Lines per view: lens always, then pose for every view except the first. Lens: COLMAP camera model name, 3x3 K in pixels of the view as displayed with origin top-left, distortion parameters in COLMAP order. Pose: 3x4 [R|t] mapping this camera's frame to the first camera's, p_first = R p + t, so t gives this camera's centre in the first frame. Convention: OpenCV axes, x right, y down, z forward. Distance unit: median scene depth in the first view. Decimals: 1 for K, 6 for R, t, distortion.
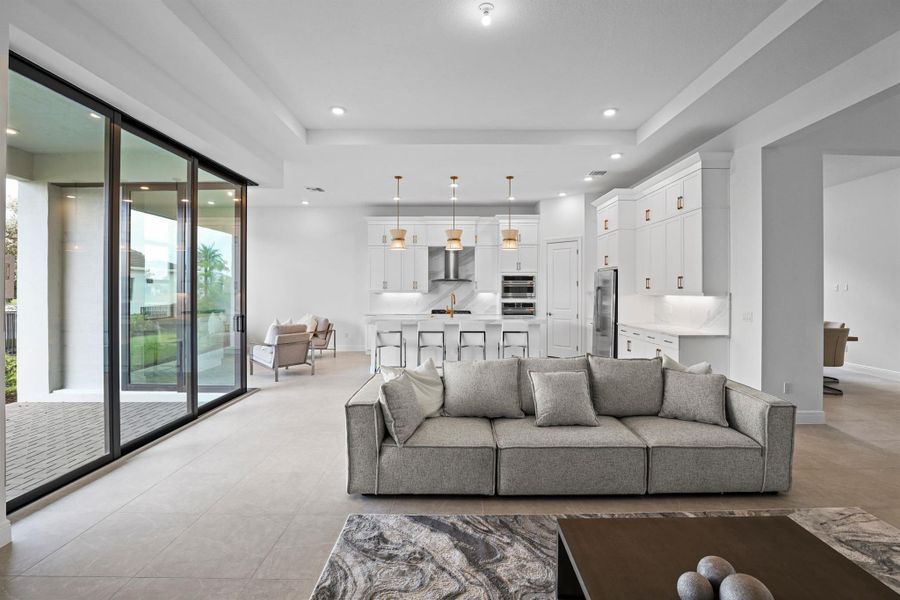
lens RADIAL K [[425.7, 0, 450.8], [0, 425.7, 294.3], [0, 0, 1]] dist [-0.031461, 0.000069]
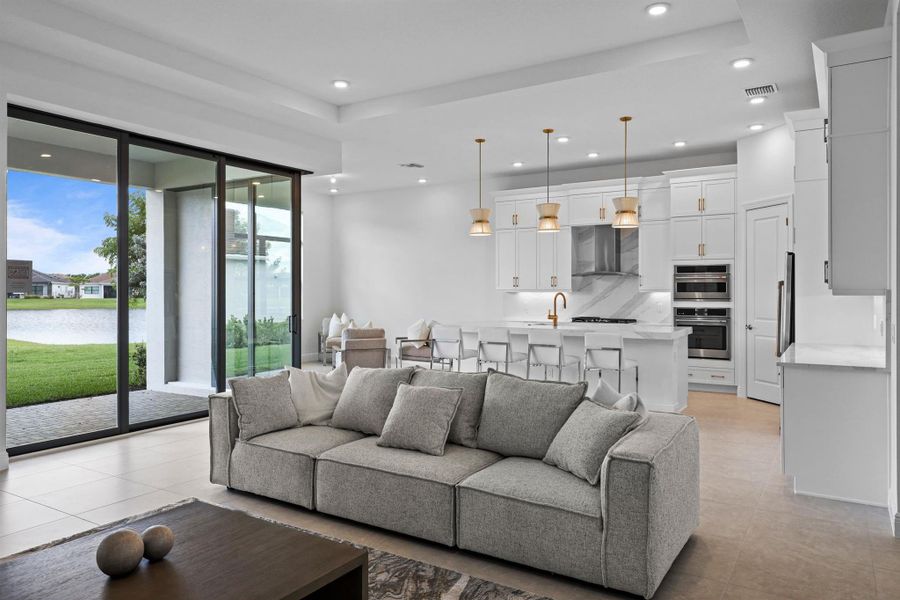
lens RADIAL K [[640.4, 0, 446.8], [0, 640.4, 299.5], [0, 0, 1]] dist [0.010415, -0.000166]
pose [[0.835289, 0.007252, -0.549763, 0.410717], [-0.004737, 0.999971, 0.005994, 0.004023], [0.549790, -0.002403, 0.835299, 0.000489]]
